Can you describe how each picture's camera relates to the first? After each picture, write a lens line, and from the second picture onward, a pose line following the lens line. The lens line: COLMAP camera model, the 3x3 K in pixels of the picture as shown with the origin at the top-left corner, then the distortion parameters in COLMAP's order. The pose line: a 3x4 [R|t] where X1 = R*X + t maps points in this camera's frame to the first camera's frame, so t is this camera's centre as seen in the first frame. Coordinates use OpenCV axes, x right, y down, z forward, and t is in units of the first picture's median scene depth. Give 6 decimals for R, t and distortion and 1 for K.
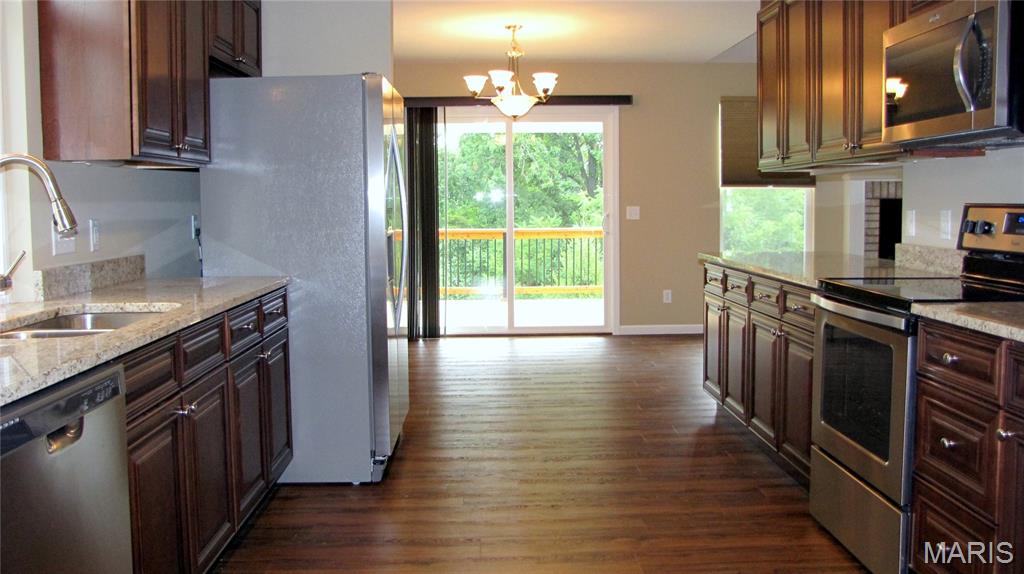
lens RADIAL K [[962.9, 0, 511.7], [0, 962.9, 287.1], [0, 0, 1]] dist [-0.115435, 0.000000]
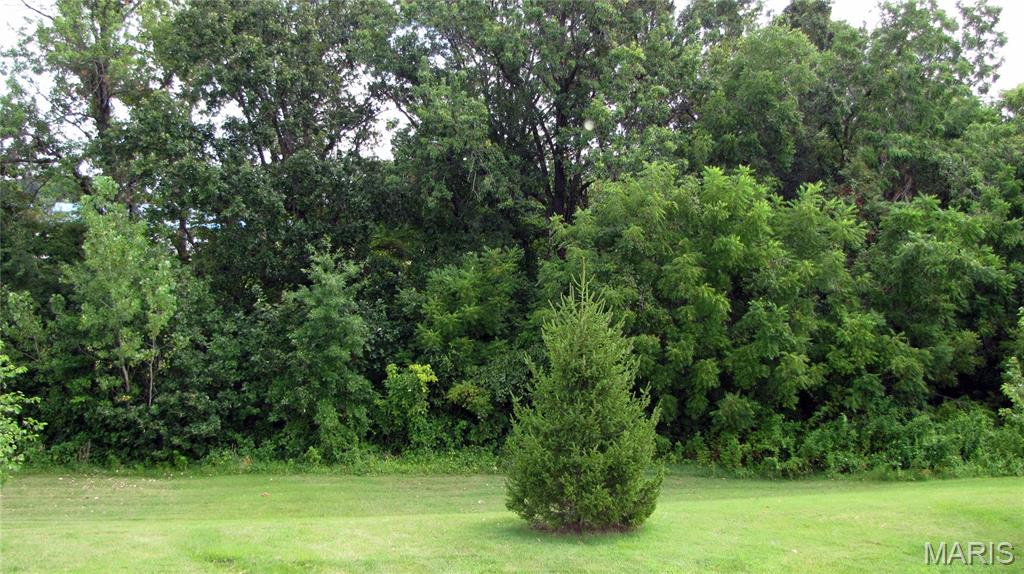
lens RADIAL K [[962.9, 0, 512.2], [0, 962.9, 267.4], [0, 0, 1]] dist [-0.115435, 0.000000]
pose [[0.998030, 0.019595, 0.059603, -0.002146], [-0.017256, 0.999070, -0.039505, -0.030551], [-0.060322, 0.038398, 0.997440, 0.273030]]
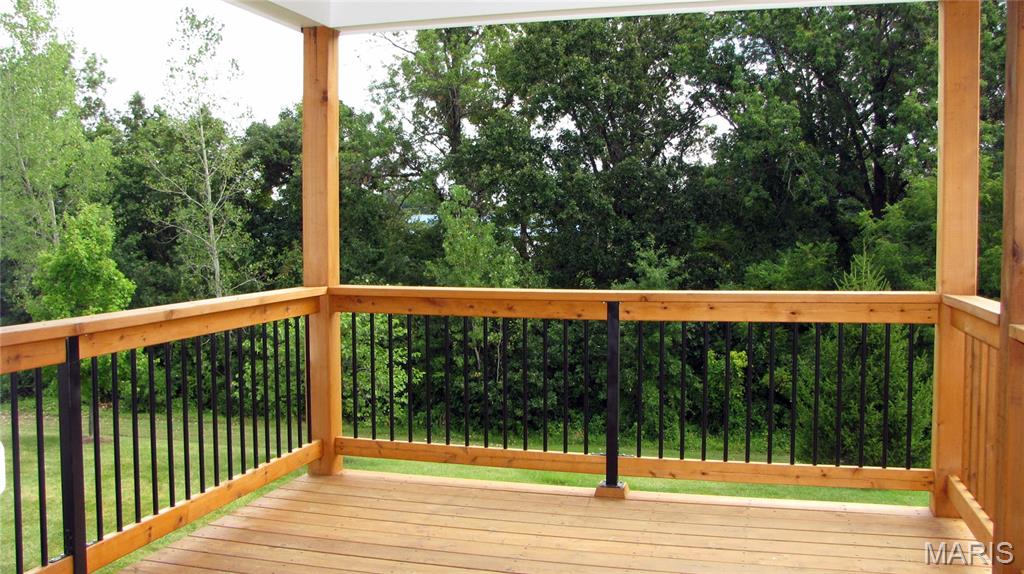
lens RADIAL K [[962.9, 0, 508.8], [0, 962.9, 283.0], [0, 0, 1]] dist [-0.115435, 0.000000]
pose [[0.958600, 0.015833, -0.284317, 0.016444], [-0.023752, 0.999419, -0.024424, -0.016745], [0.283765, 0.030166, 0.958419, 0.199589]]
